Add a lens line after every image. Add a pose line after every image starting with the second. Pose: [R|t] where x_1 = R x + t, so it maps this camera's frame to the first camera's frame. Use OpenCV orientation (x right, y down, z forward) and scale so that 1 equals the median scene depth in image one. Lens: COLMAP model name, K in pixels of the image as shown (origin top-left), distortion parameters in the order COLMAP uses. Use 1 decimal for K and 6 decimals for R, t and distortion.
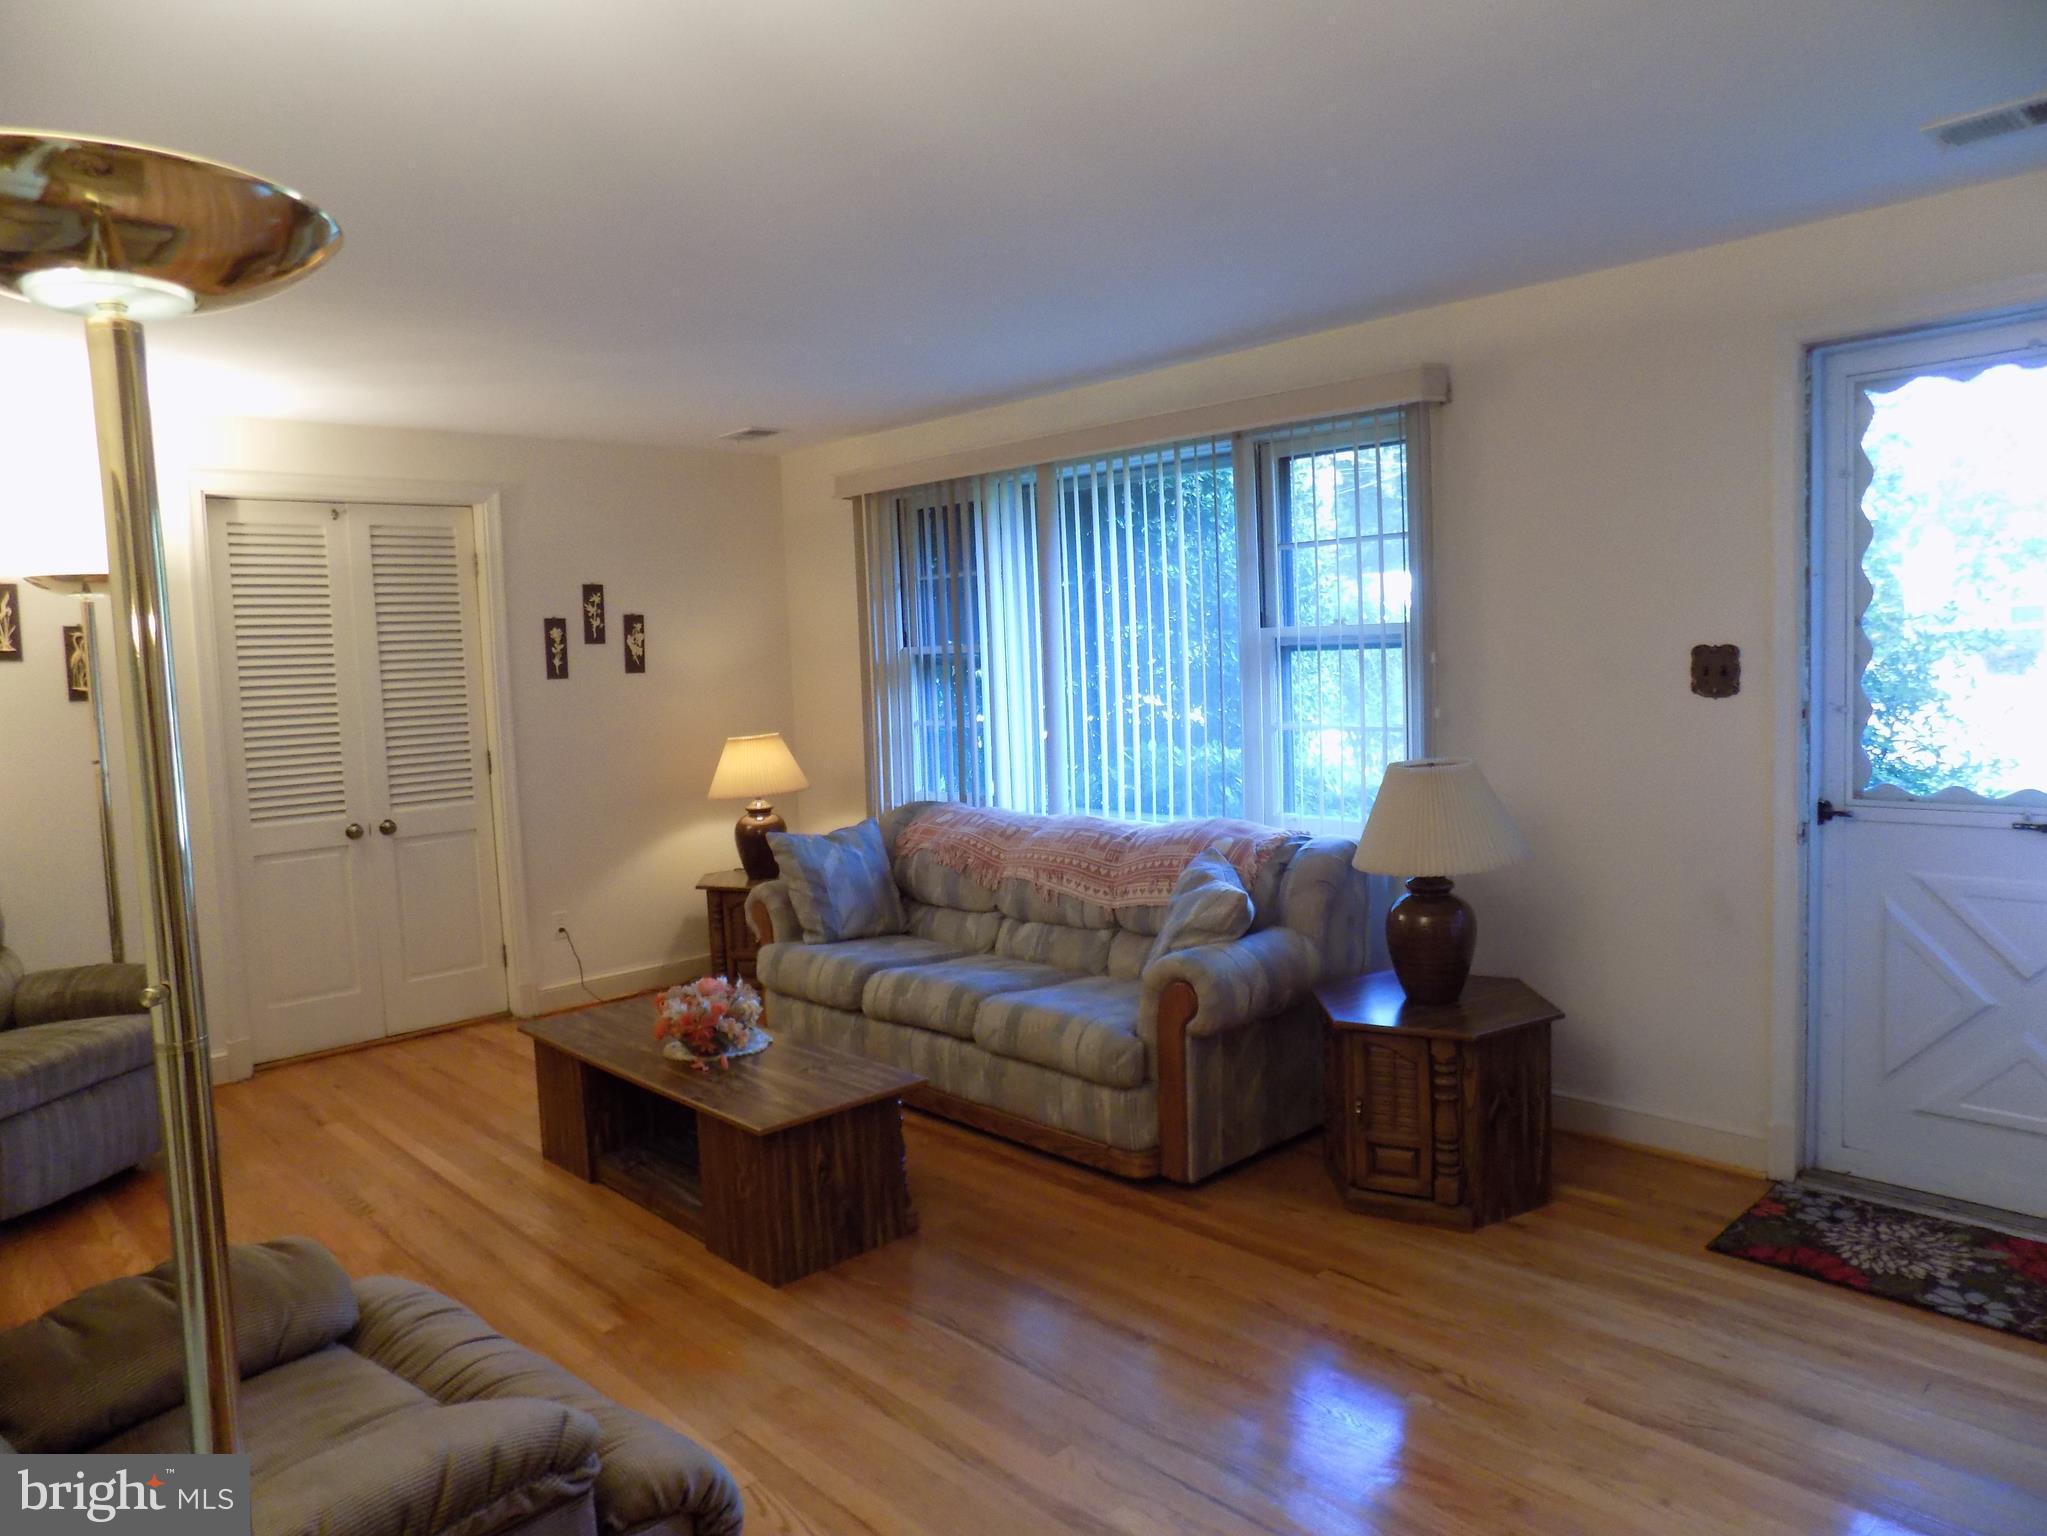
lens RADIAL K [[1395.6, 0, 1026.3], [0, 1395.6, 766.1], [0, 0, 1]] dist [-0.055547, 0.067541]
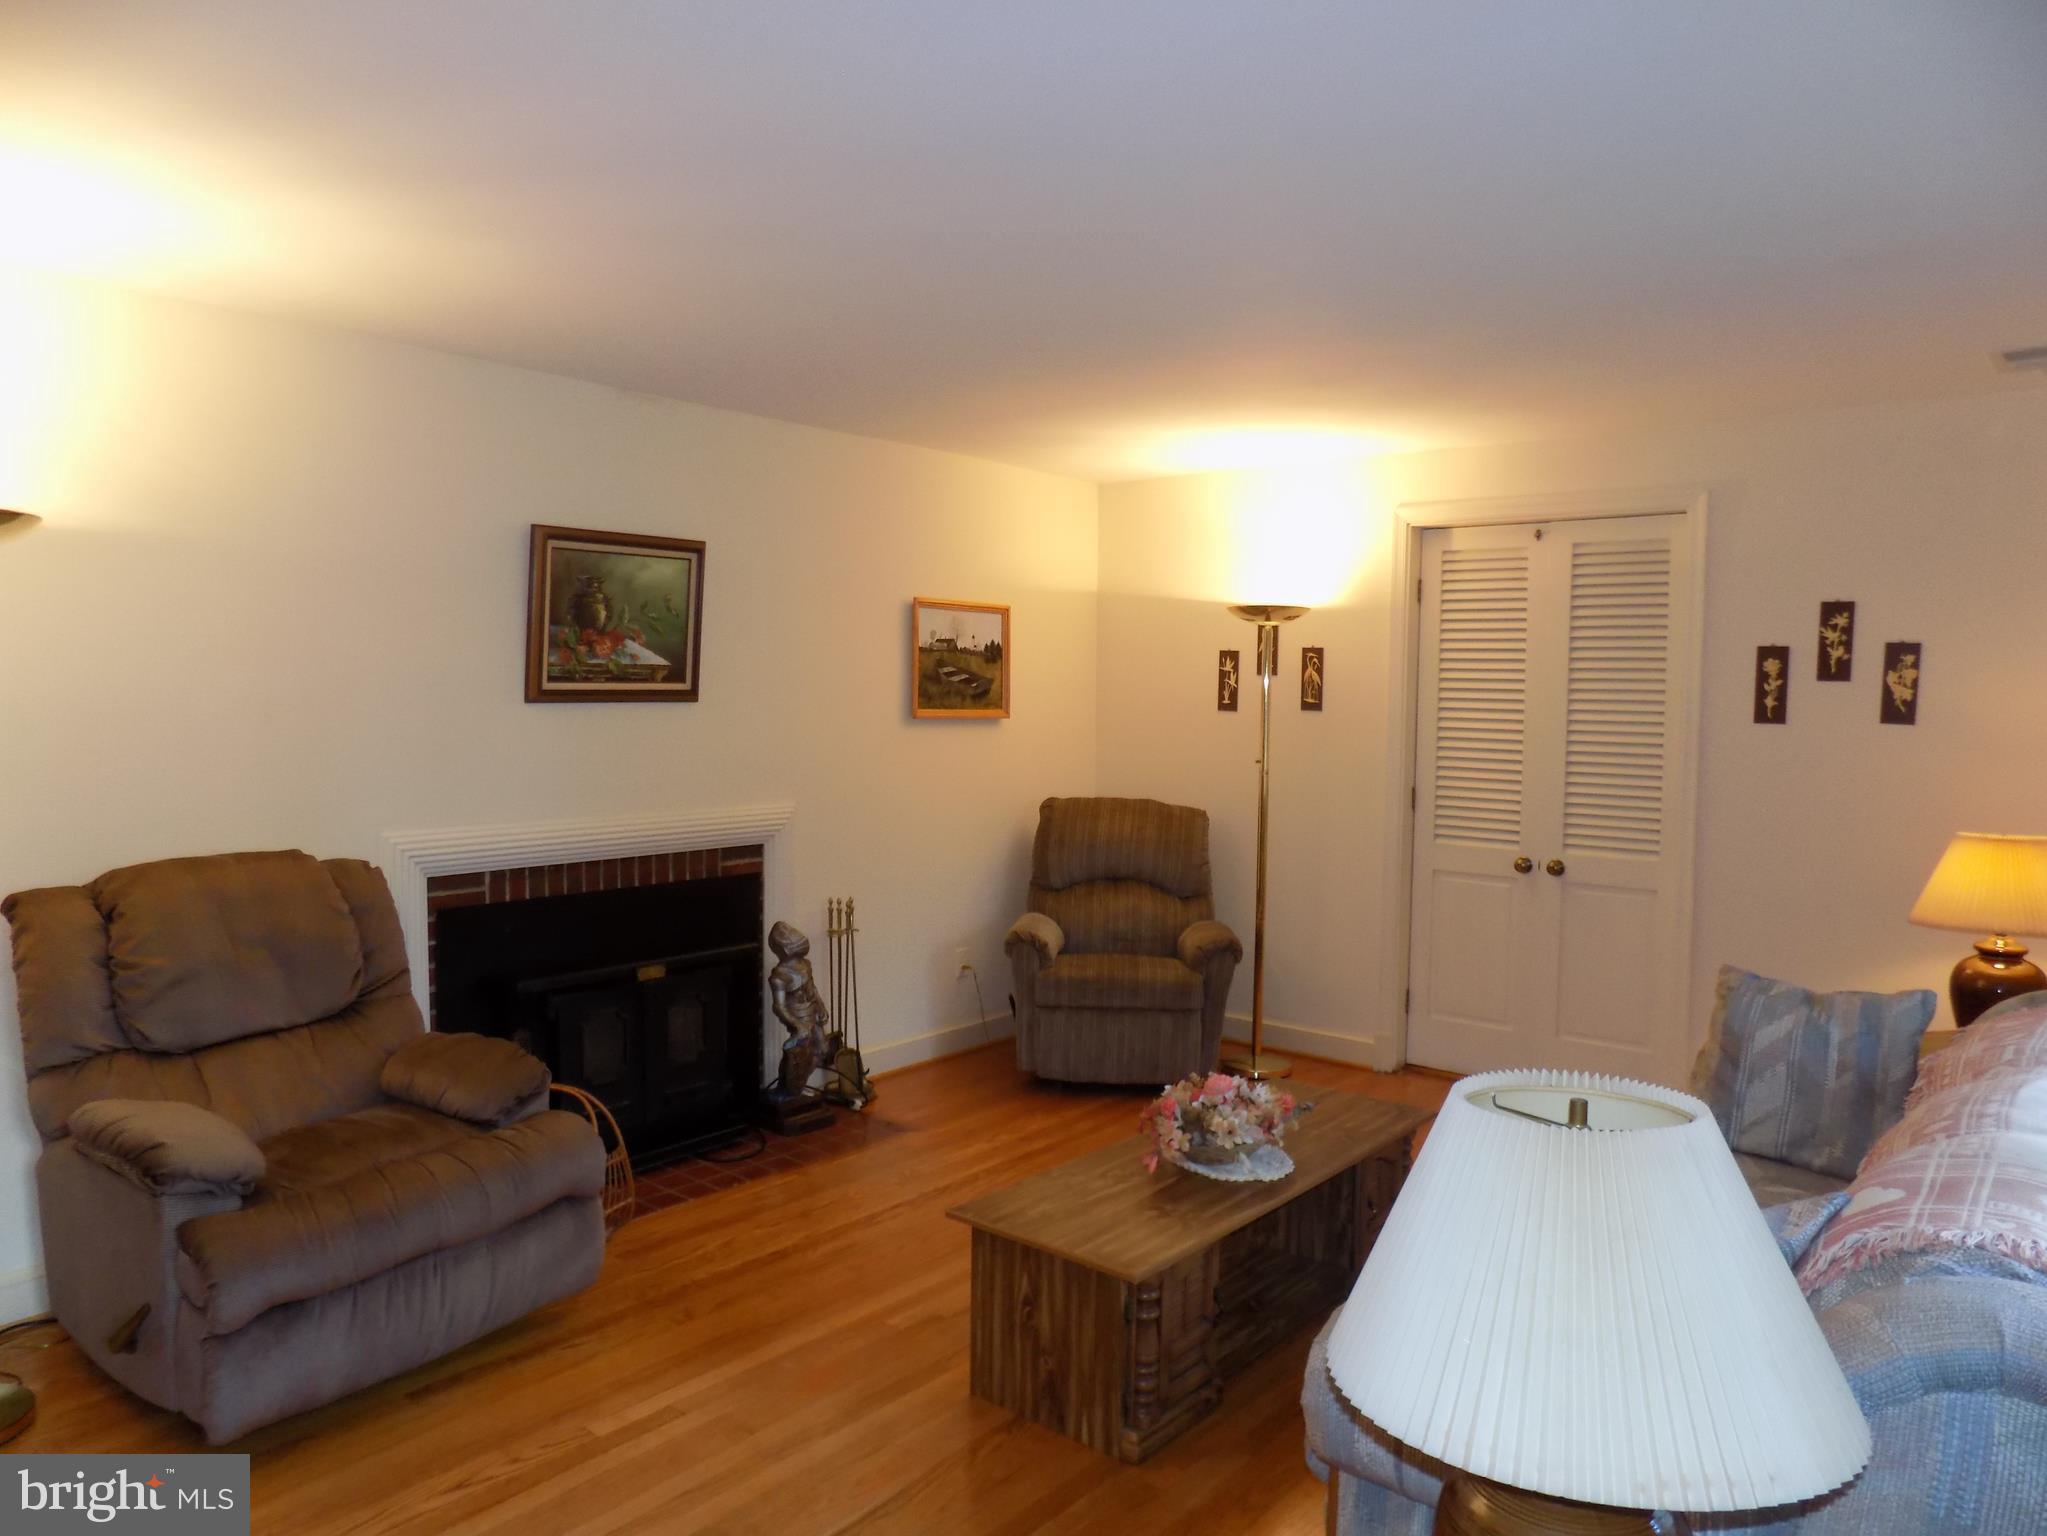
lens RADIAL K [[1395.6, 0, 1037.0], [0, 1395.6, 764.7], [0, 0, 1]] dist [-0.055547, 0.067541]
pose [[0.123373, 0.101505, -0.987155, 0.405724], [-0.100893, 0.990883, 0.089279, -0.071956], [0.987218, 0.088582, 0.132489, 0.521246]]
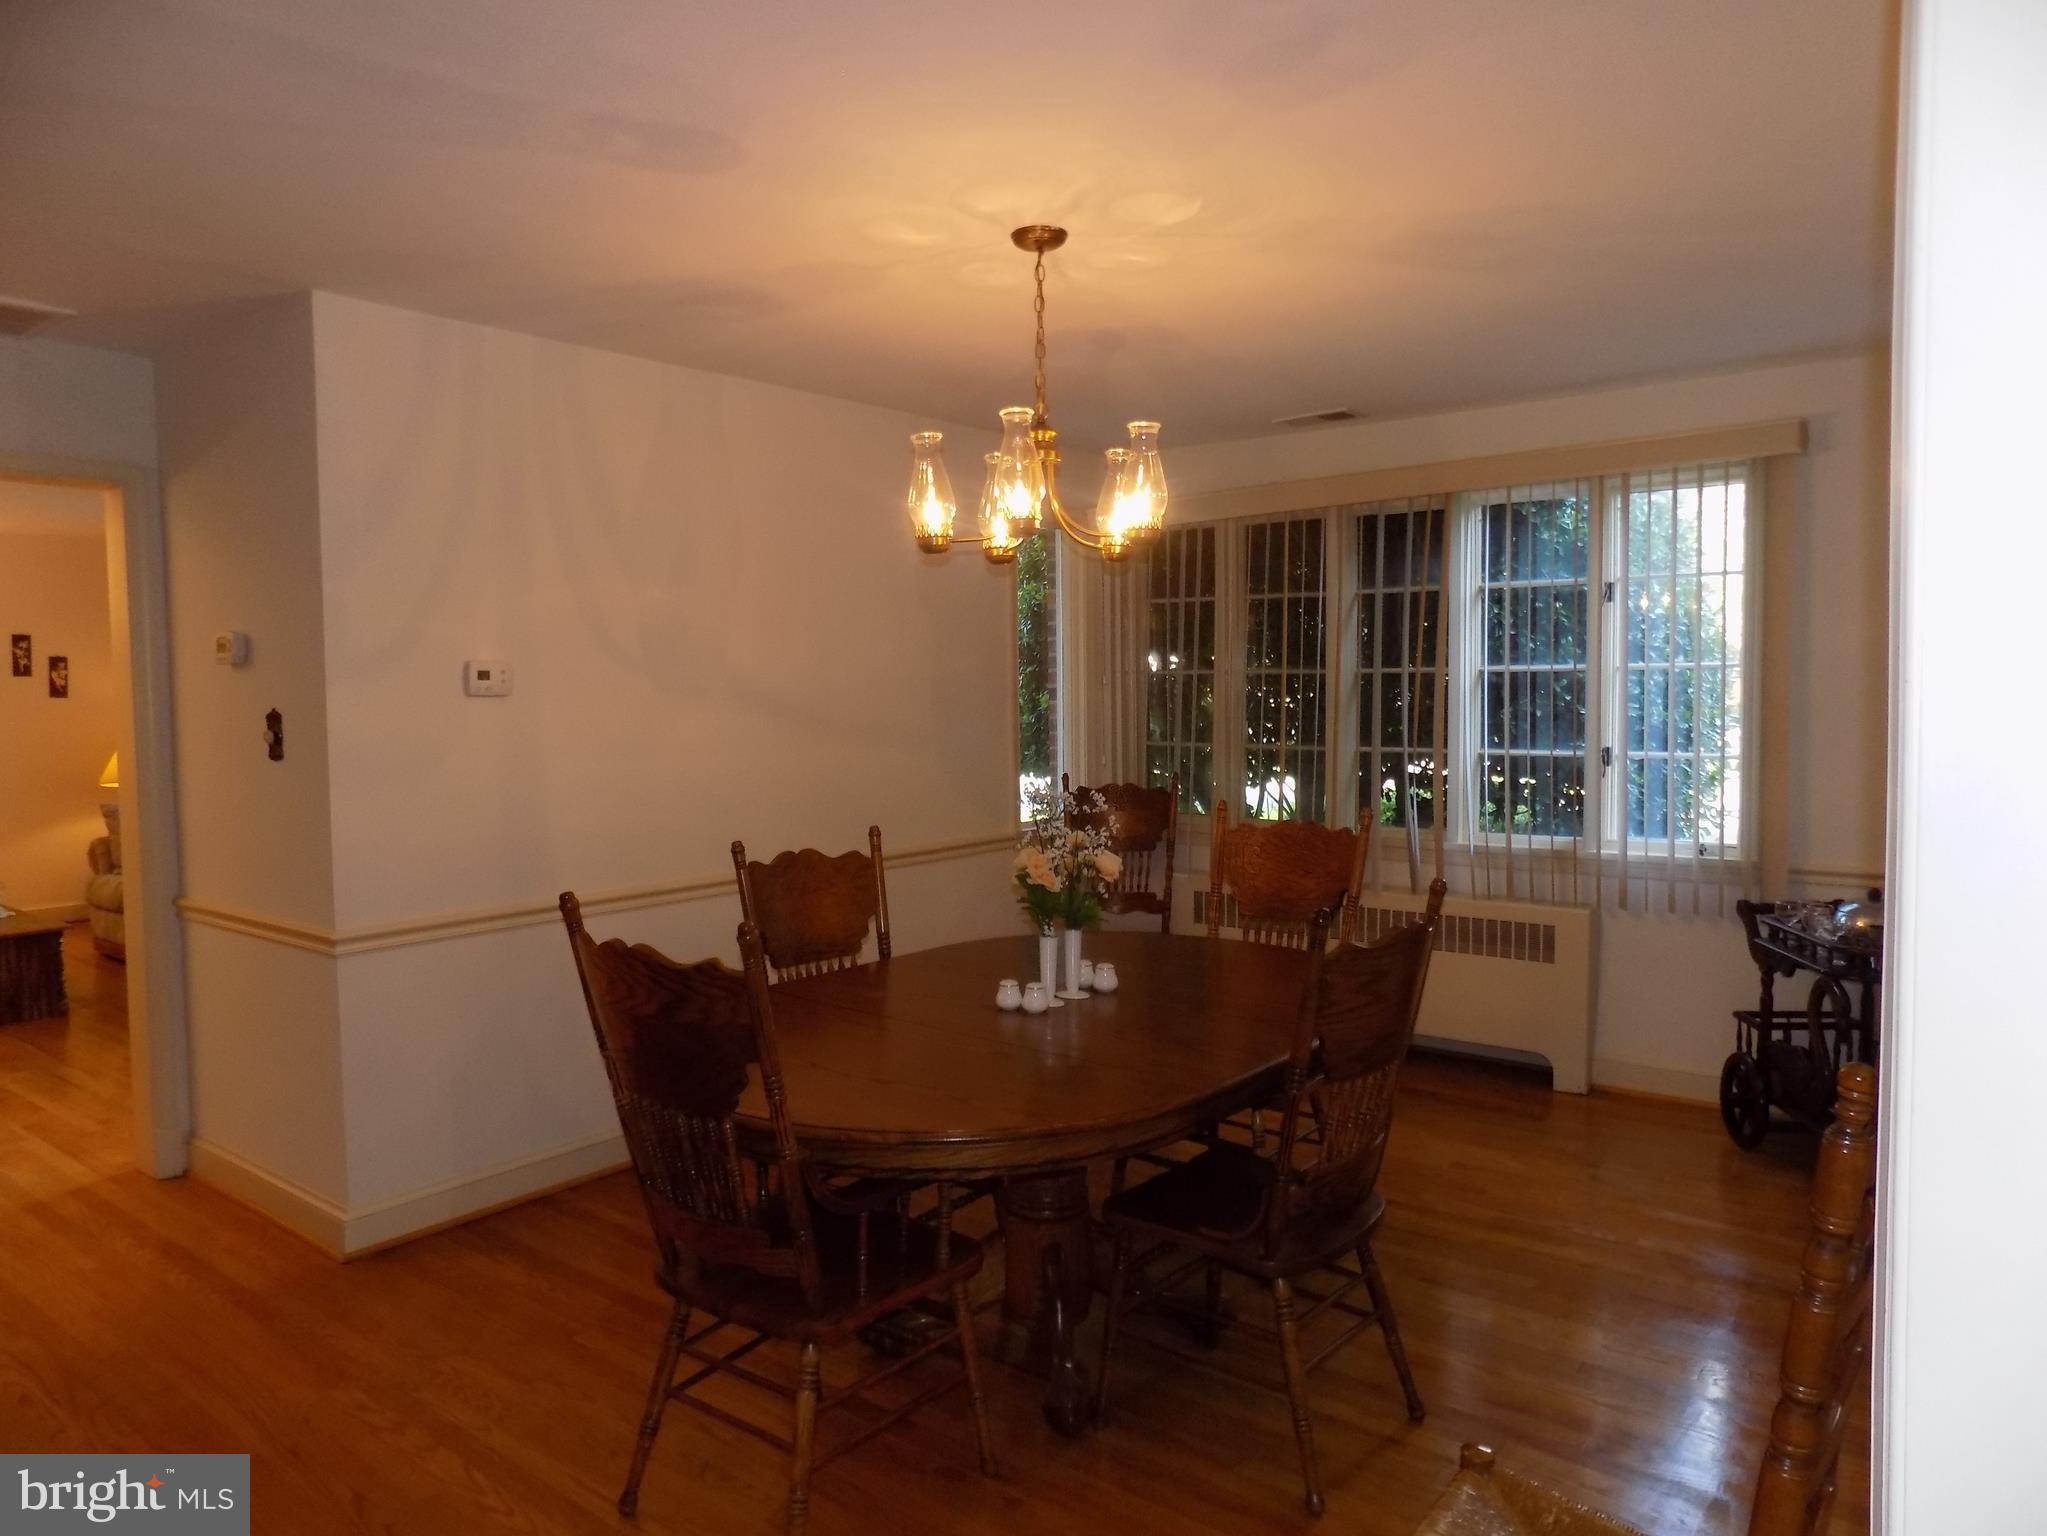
lens RADIAL K [[1395.6, 0, 1036.9], [0, 1395.6, 777.5], [0, 0, 1]] dist [-0.055547, 0.067541]
pose [[0.990647, 0.027463, 0.133656, 0.585295], [-0.024407, 0.999403, -0.024447, 0.028211], [-0.134248, 0.020956, 0.990726, -0.599376]]
